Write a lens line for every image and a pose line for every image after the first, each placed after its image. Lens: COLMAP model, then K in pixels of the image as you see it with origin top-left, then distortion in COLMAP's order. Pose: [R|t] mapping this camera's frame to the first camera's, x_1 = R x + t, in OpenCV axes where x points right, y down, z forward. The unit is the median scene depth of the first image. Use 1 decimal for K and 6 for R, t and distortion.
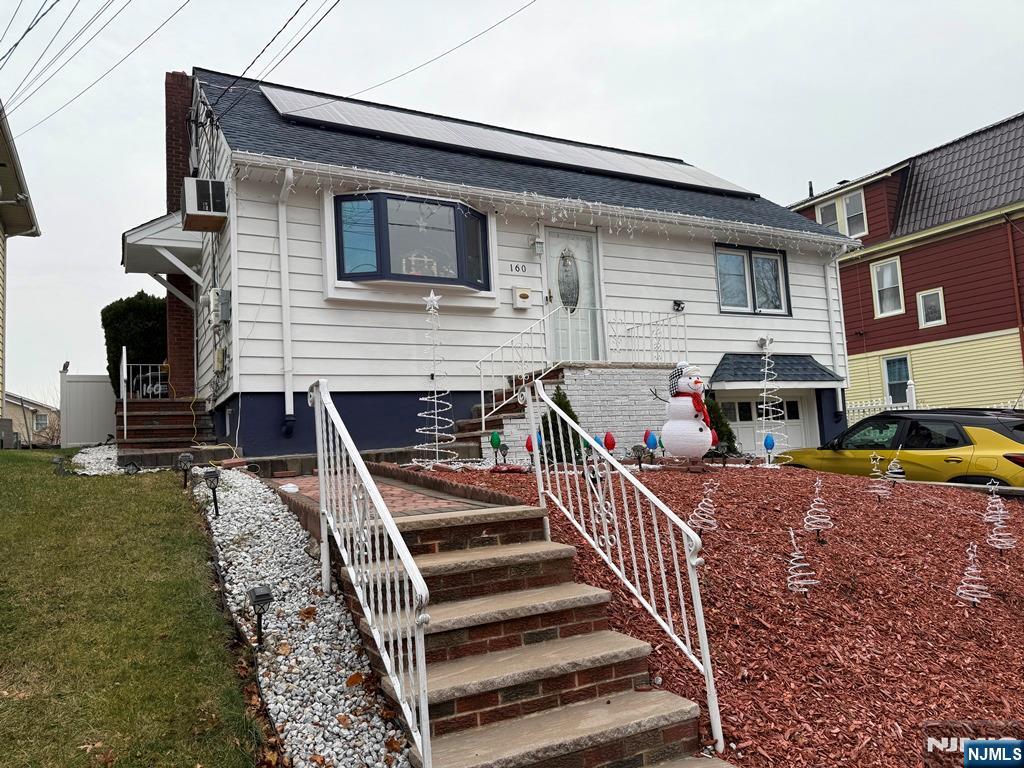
lens RADIAL K [[721.2, 0, 503.8], [0, 721.2, 385.1], [0, 0, 1]] dist [0.058832, -0.071116]
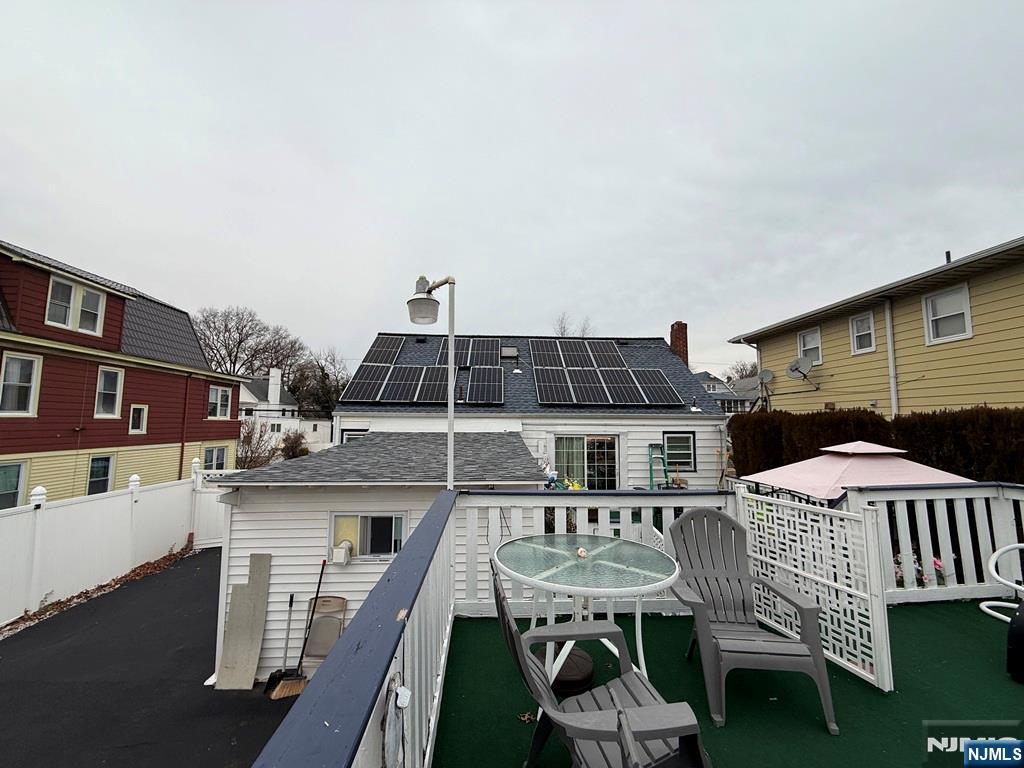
lens RADIAL K [[408.5, 0, 513.9], [0, 408.5, 384.1], [0, 0, 1]] dist [-0.001249, 0.000645]
pose [[-0.890420, 0.096485, 0.444795, -0.560242], [-0.001256, 0.976747, -0.214392, -0.023408], [-0.455137, -0.191457, -0.869594, 2.324167]]
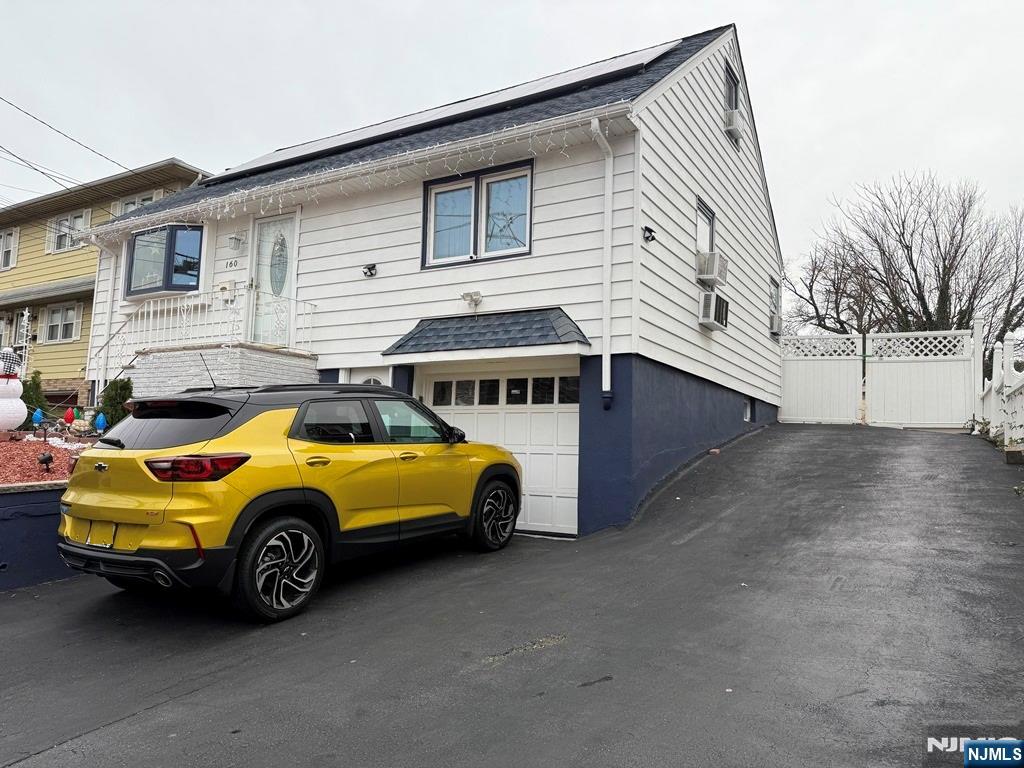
lens RADIAL K [[721.2, 0, 518.9], [0, 721.2, 380.1], [0, 0, 1]] dist [0.058832, -0.071116]
pose [[0.524851, -0.016726, -0.851030, 1.030654], [0.030385, 0.999538, -0.000905, 0.027465], [0.850652, -0.025384, 0.525117, 0.665345]]
